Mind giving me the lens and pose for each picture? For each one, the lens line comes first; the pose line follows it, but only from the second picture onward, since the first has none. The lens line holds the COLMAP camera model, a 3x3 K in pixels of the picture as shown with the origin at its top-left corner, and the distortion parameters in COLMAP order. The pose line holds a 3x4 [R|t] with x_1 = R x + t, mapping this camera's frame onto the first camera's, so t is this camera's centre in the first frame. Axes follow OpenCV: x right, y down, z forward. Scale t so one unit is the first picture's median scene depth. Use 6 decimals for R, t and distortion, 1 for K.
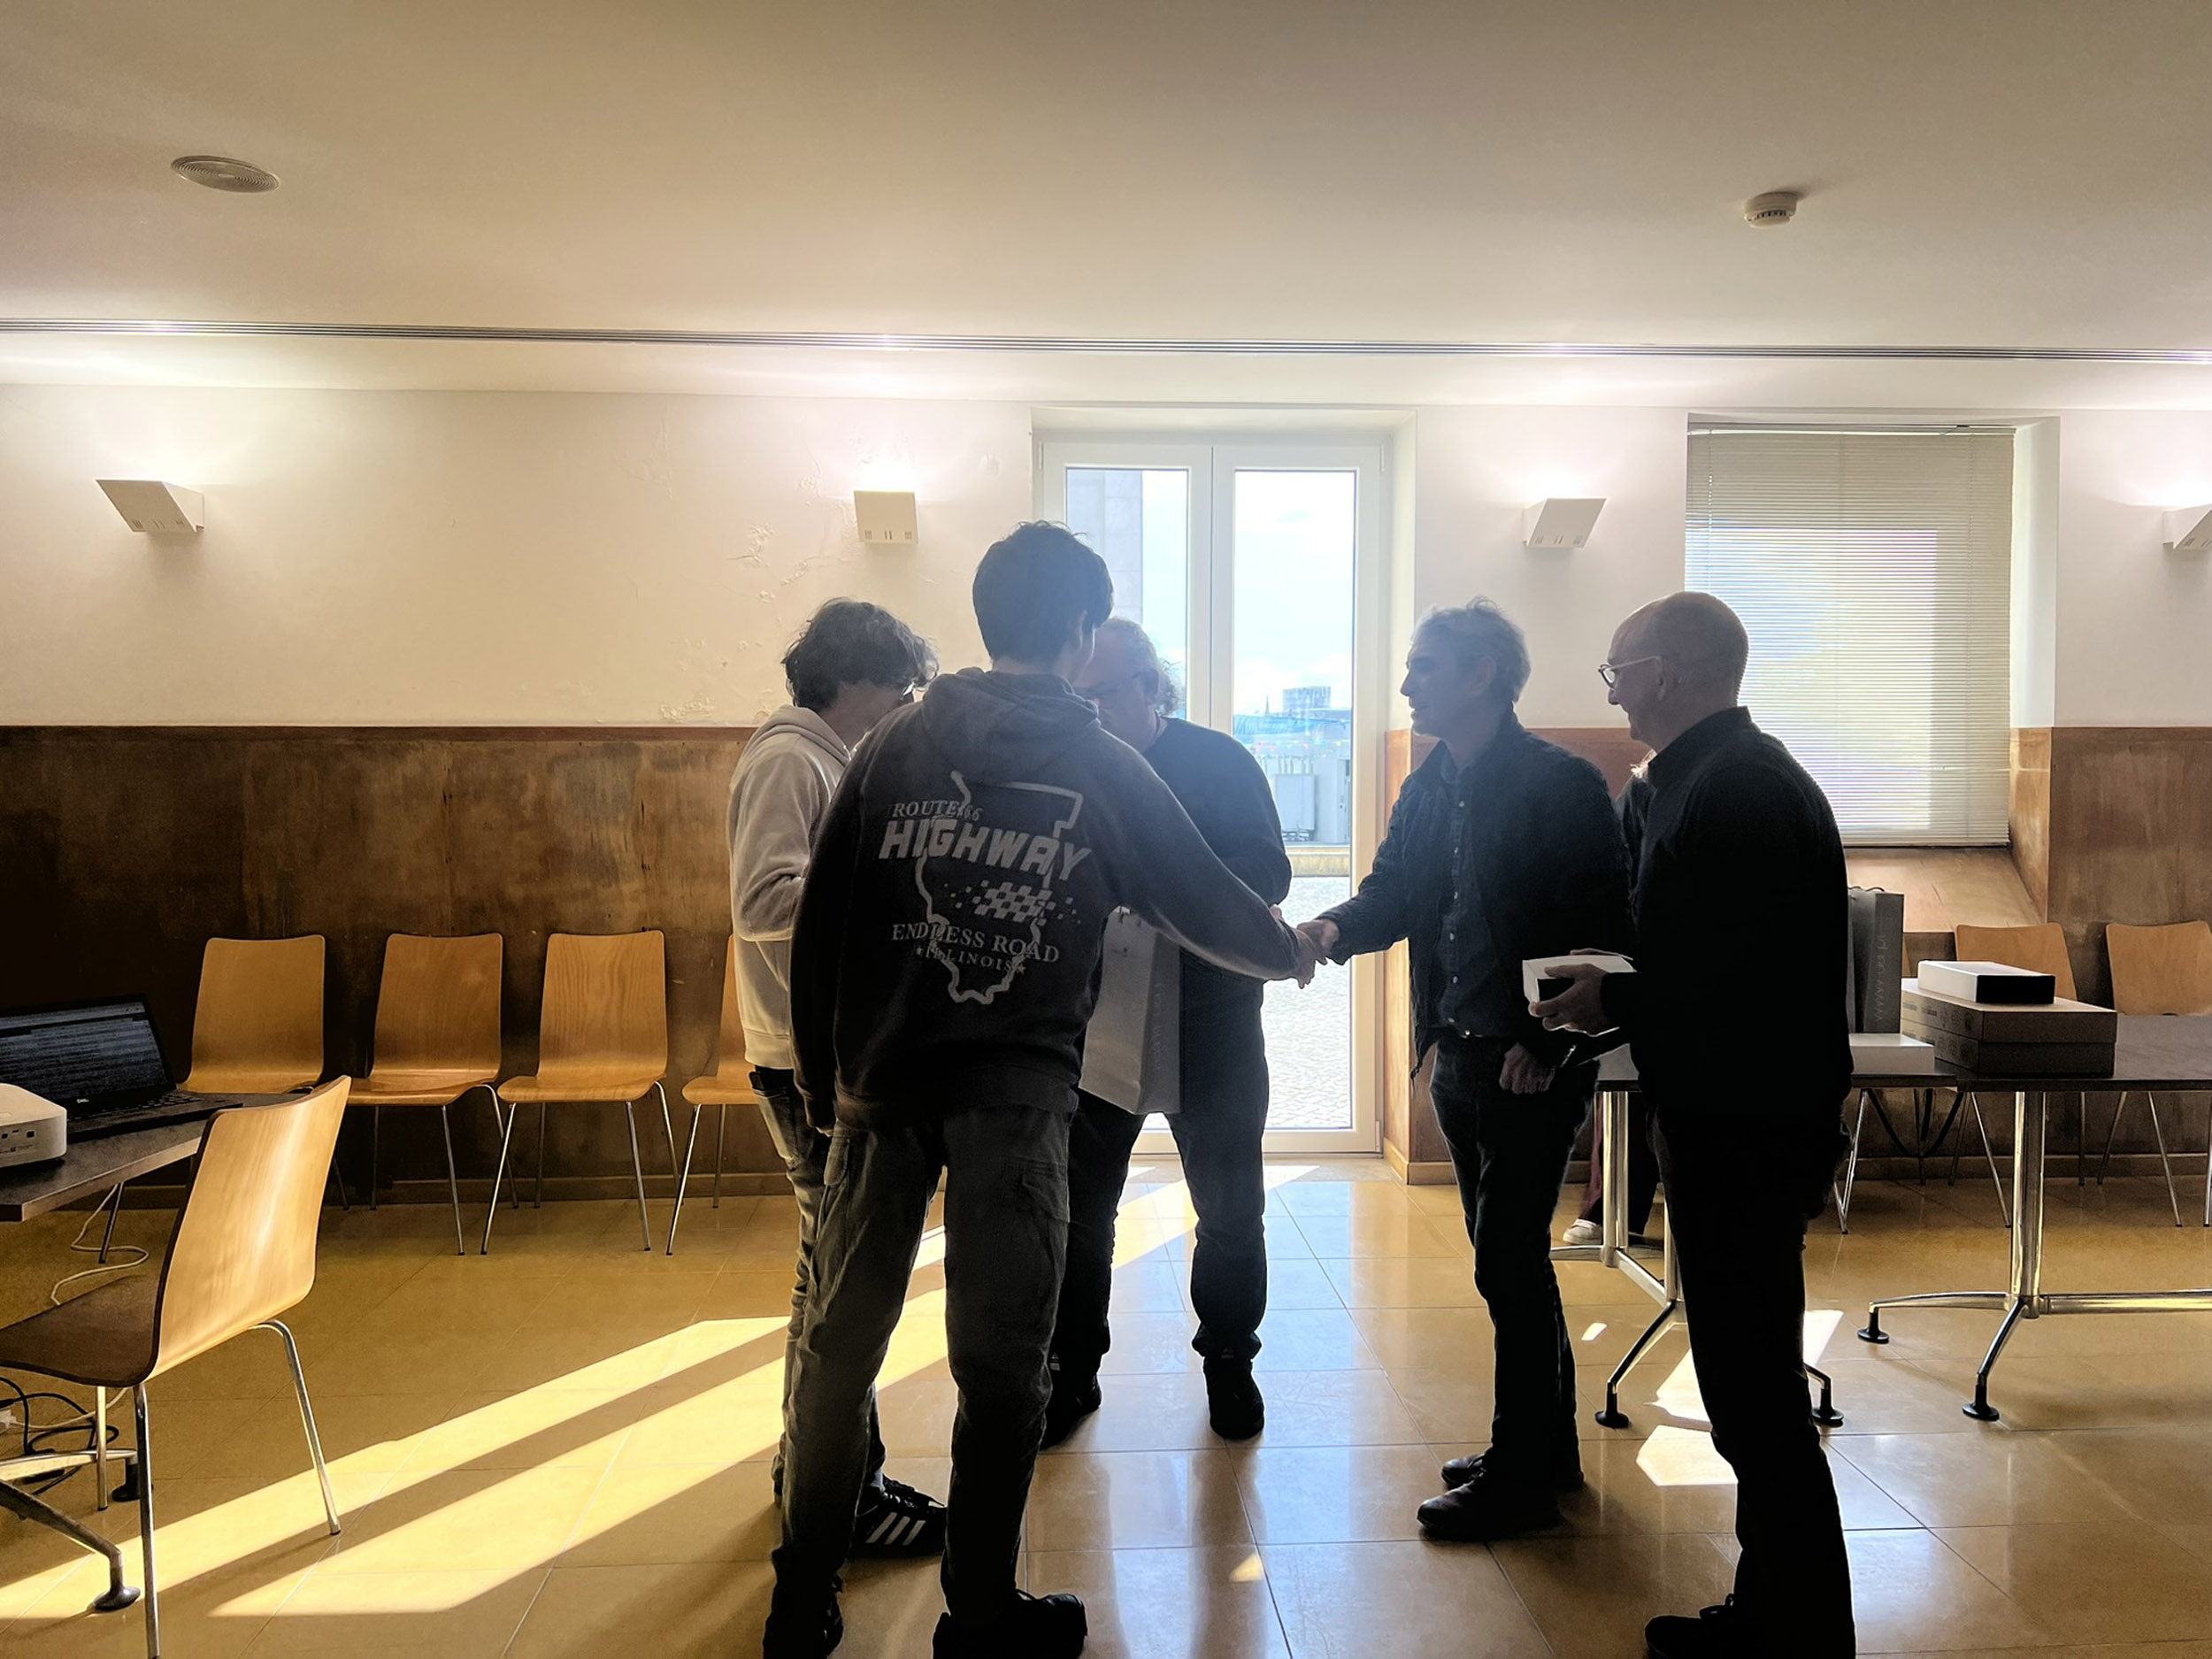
lens RADIAL K [[1641.2, 0, 1118.3], [0, 1641.2, 839.0], [0, 0, 1]] dist [0.043687, -0.050291]
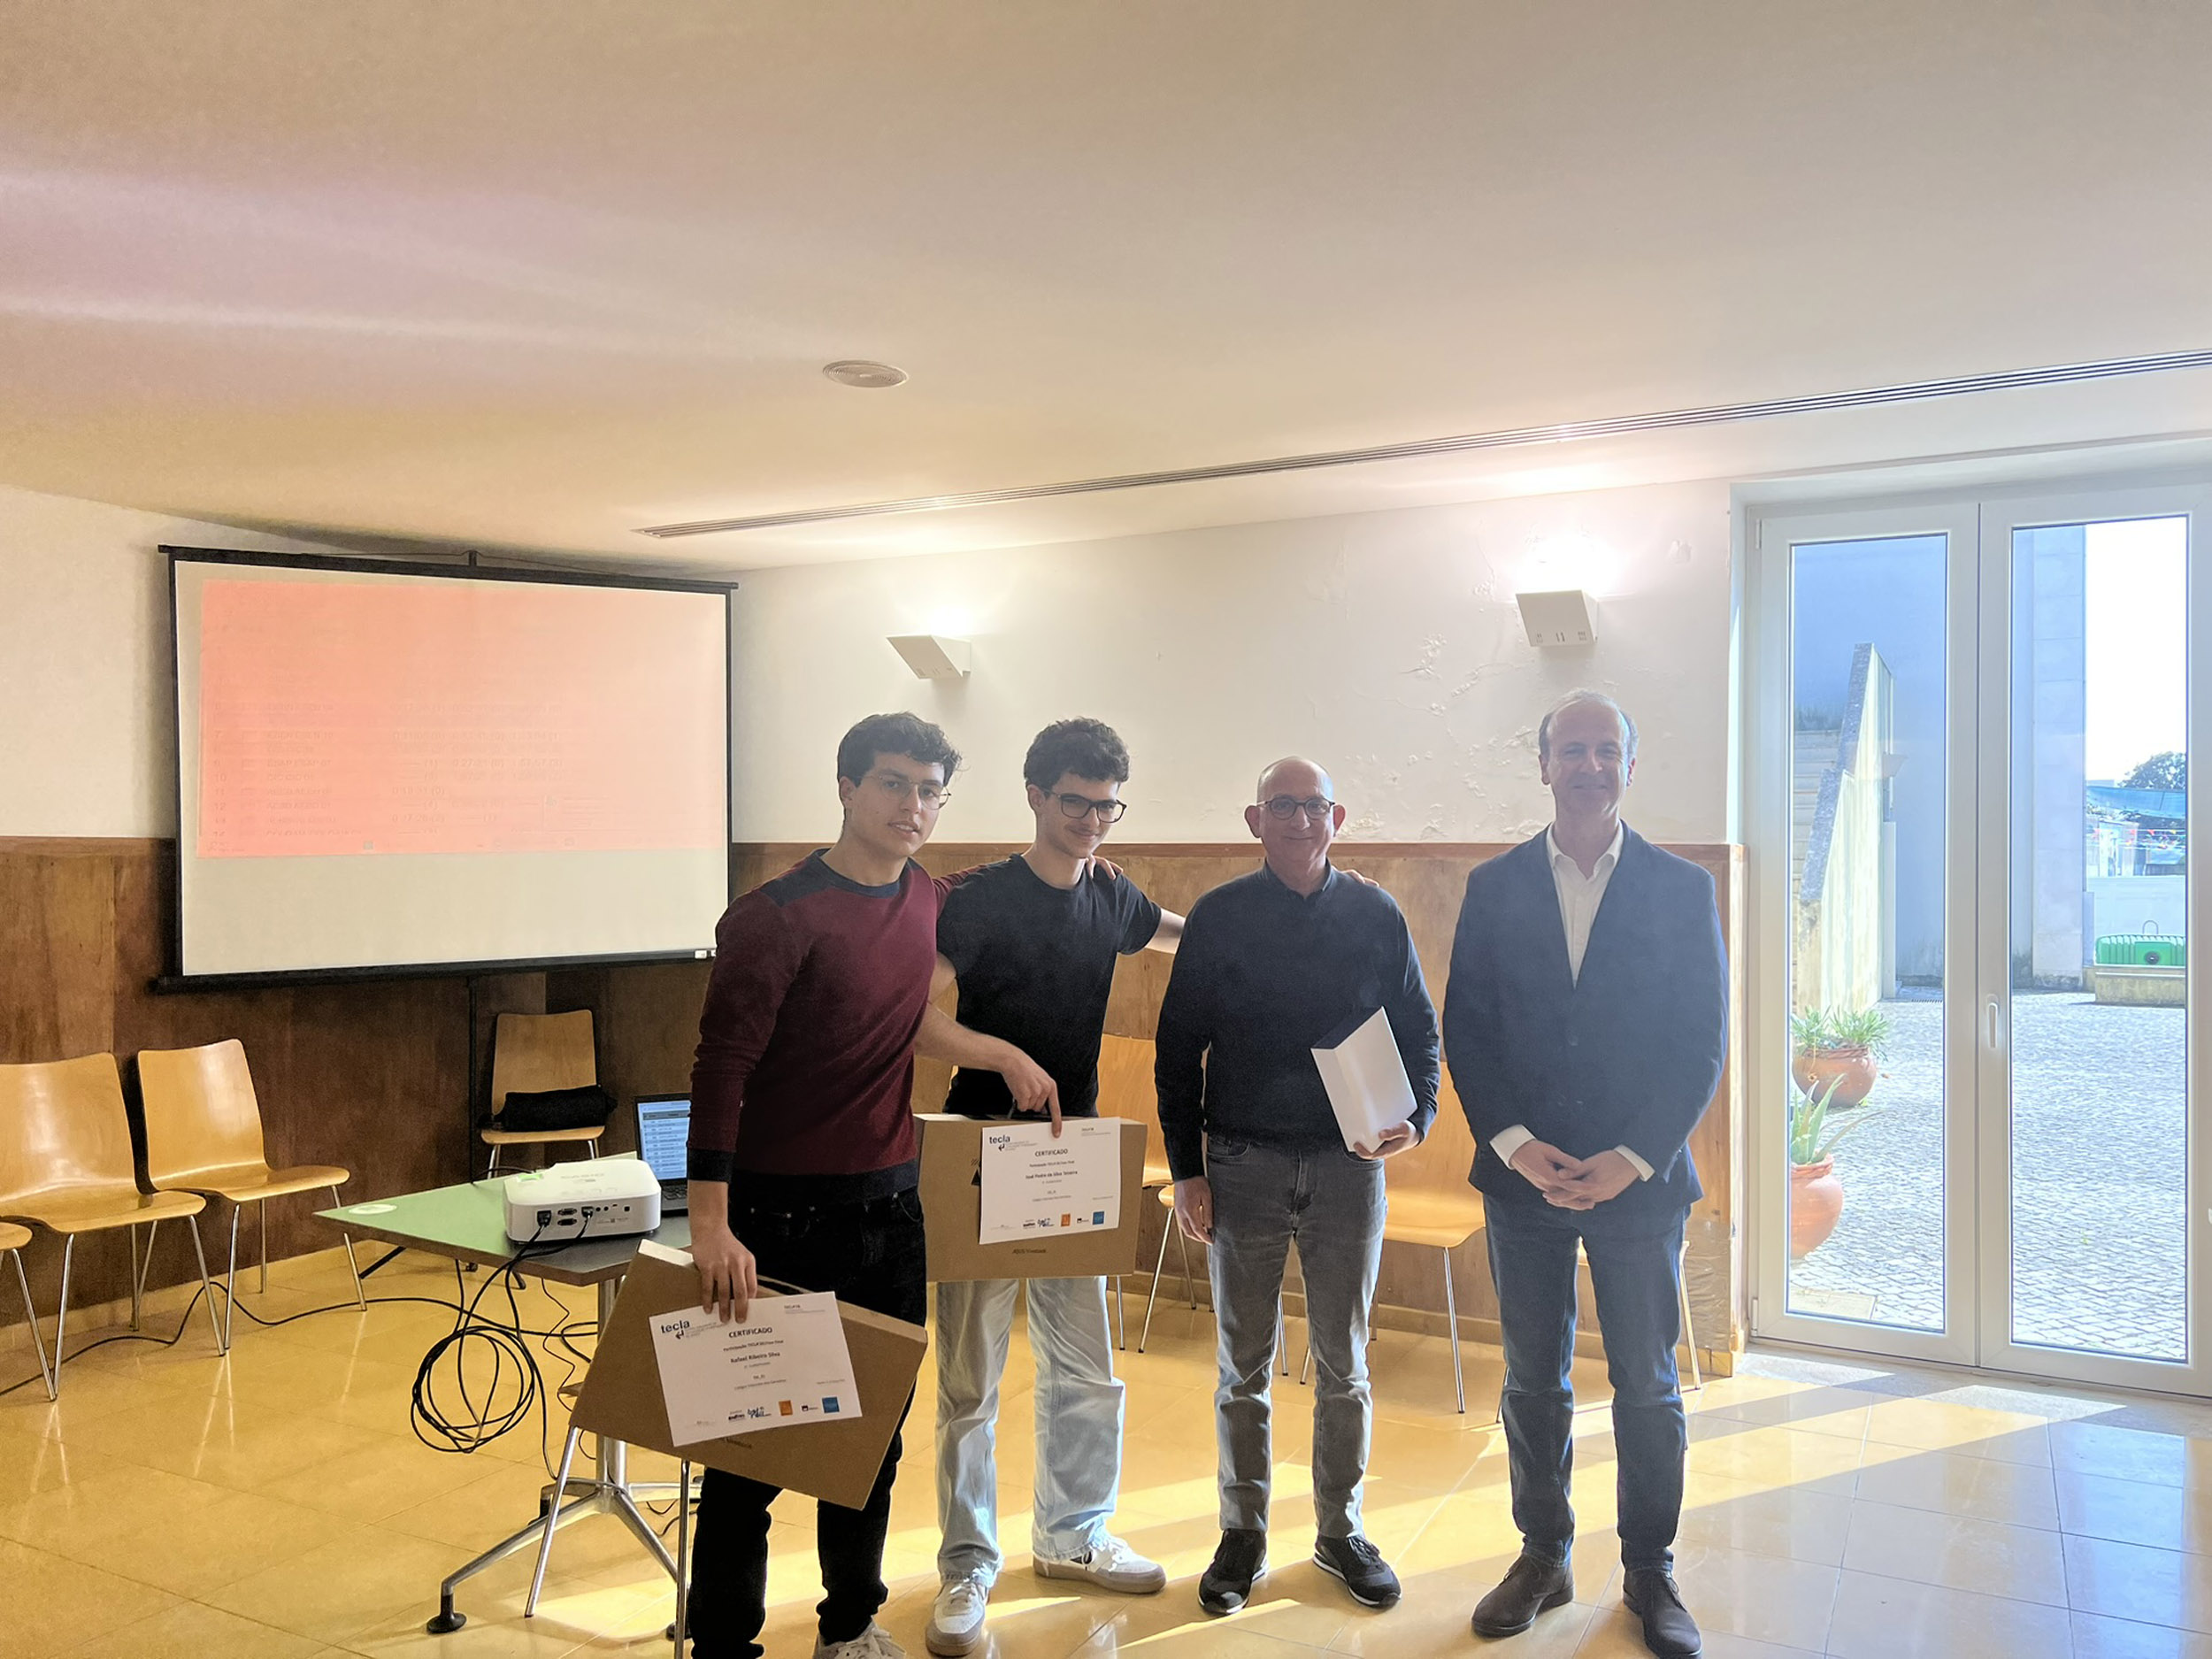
lens RADIAL K [[1641.2, 0, 1139.7], [0, 1641.2, 854.0], [0, 0, 1]] dist [0.043687, -0.050291]
pose [[0.863650, 0.002183, -0.504088, 0.126637], [-0.026520, 0.998803, -0.041112, -0.017717], [0.503394, 0.048874, 0.862673, 0.082730]]
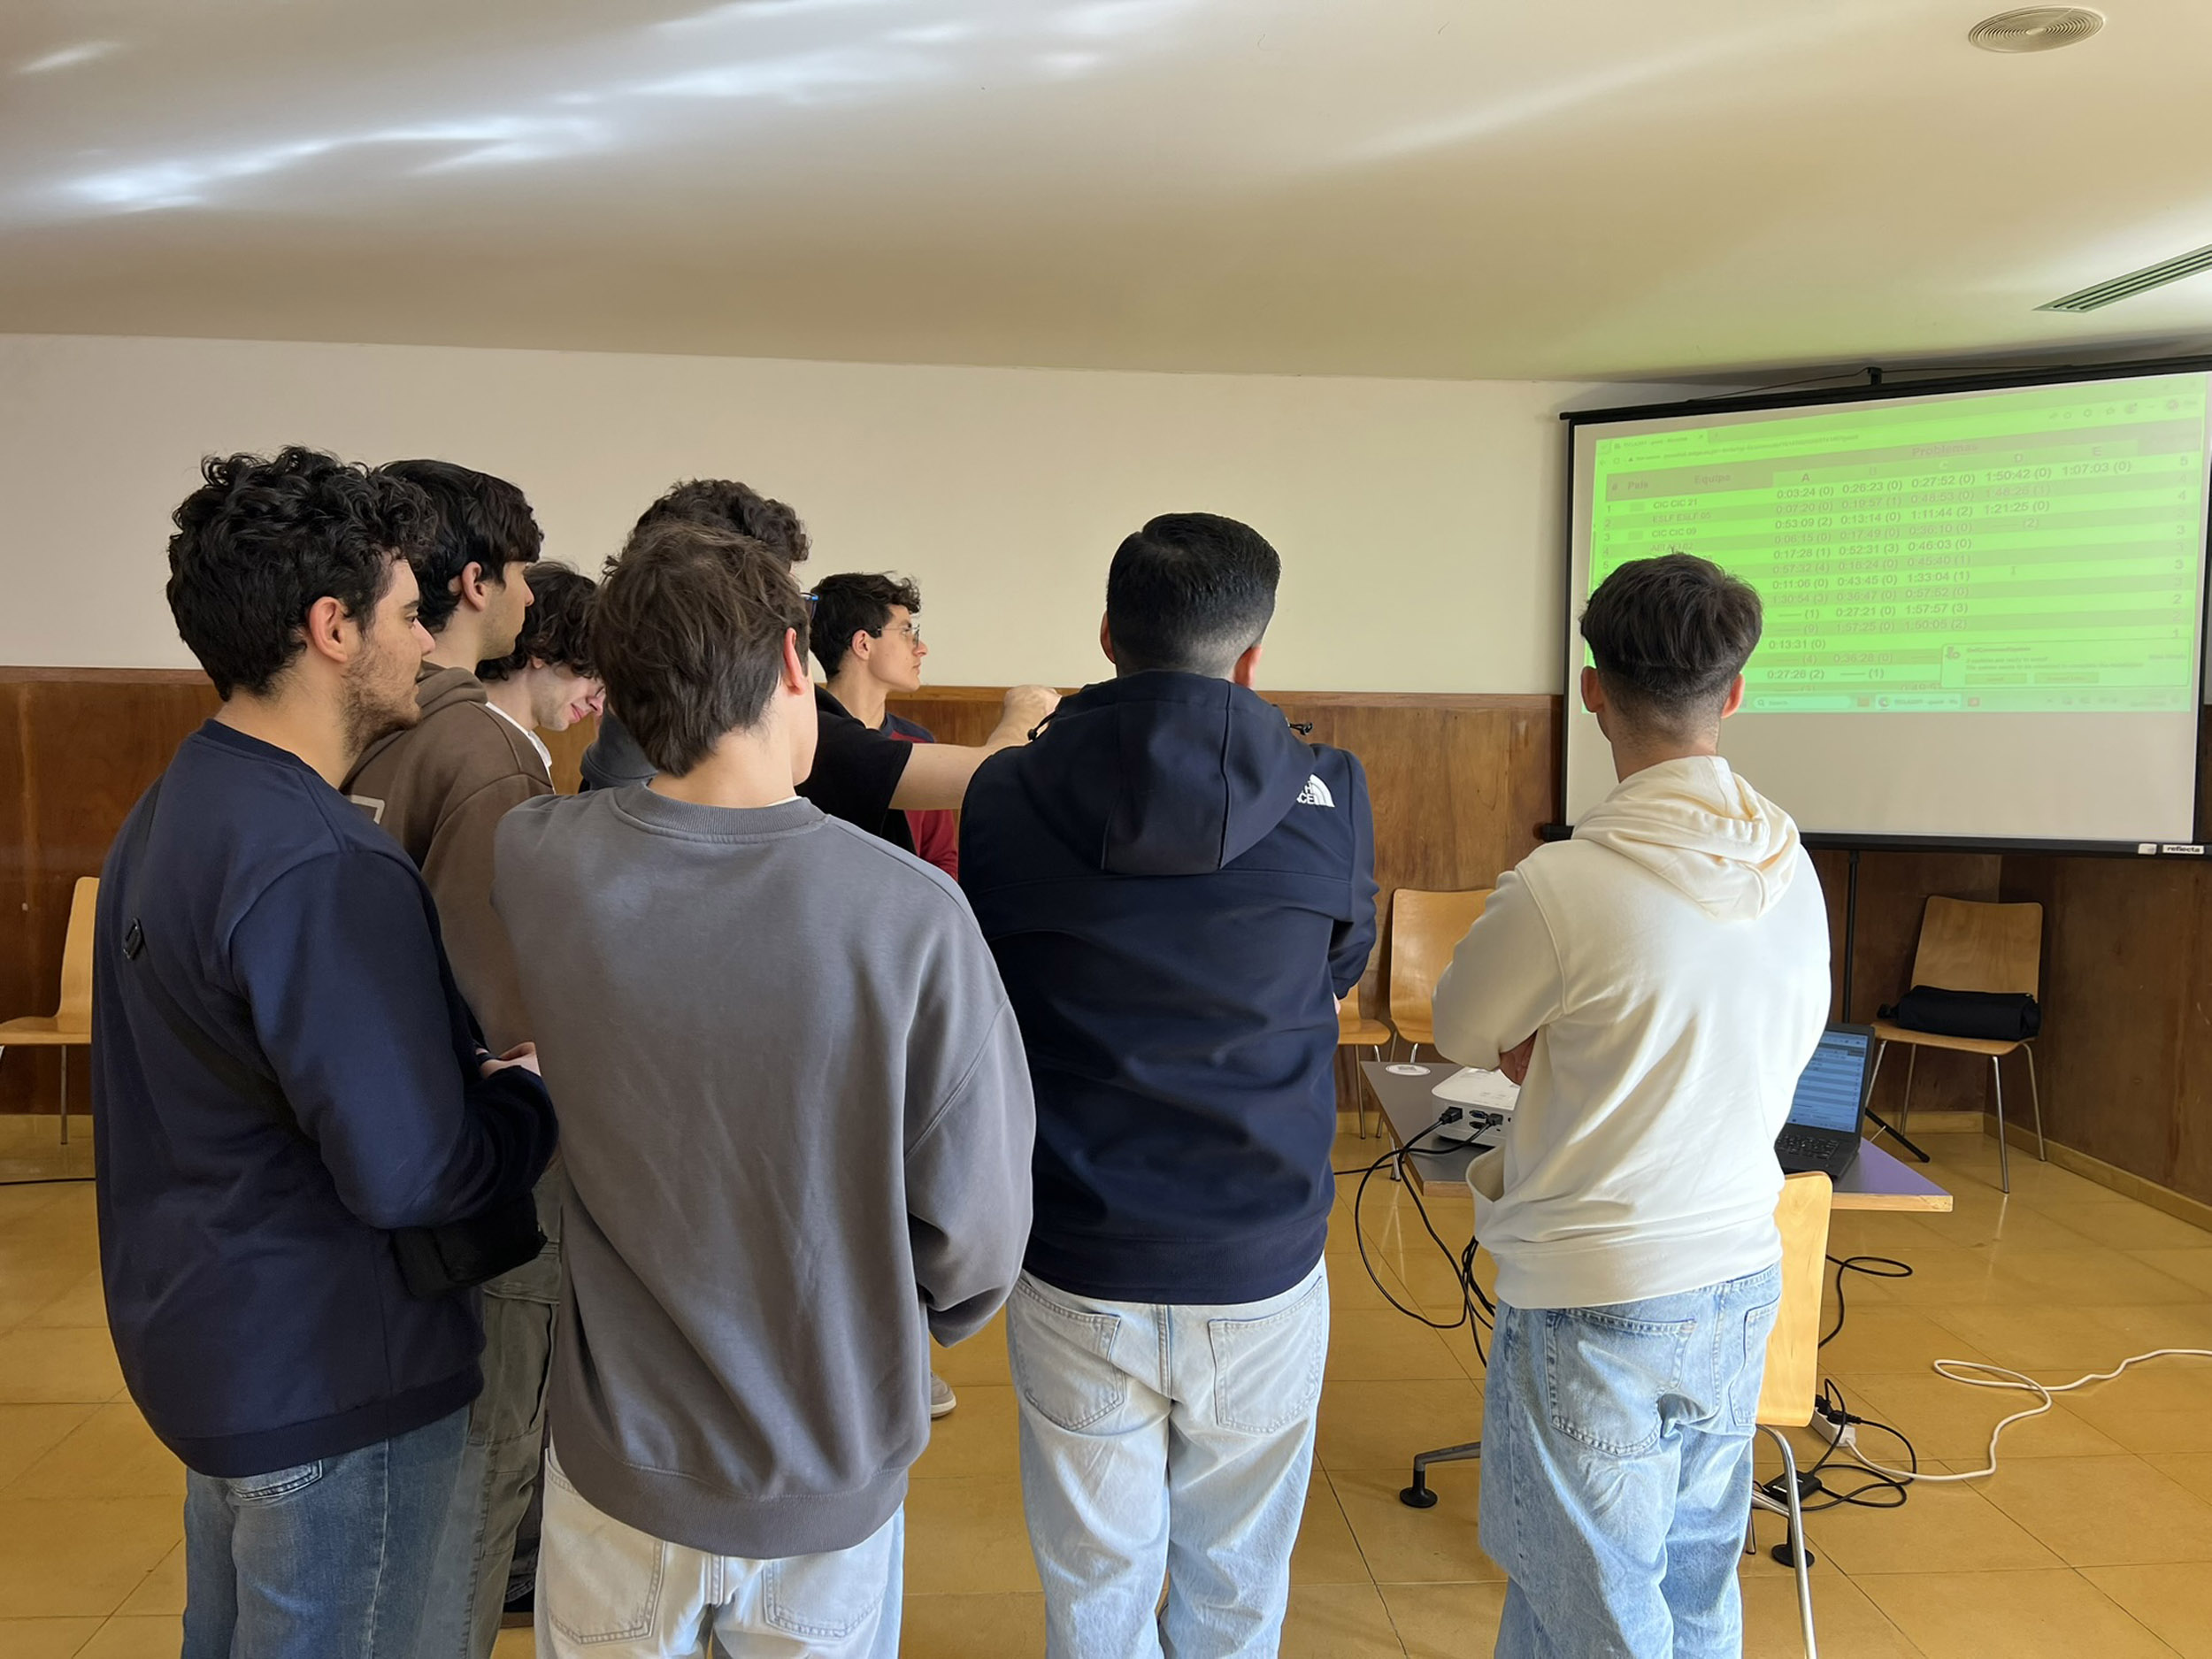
lens RADIAL K [[1641.2, 0, 1107.2], [0, 1641.2, 849.8], [0, 0, 1]] dist [0.043687, -0.050291]
pose [[0.017581, 0.094190, -0.995399, 0.170352], [-0.063195, 0.993667, 0.092910, -0.034870], [0.997846, 0.061271, 0.023422, 0.356120]]
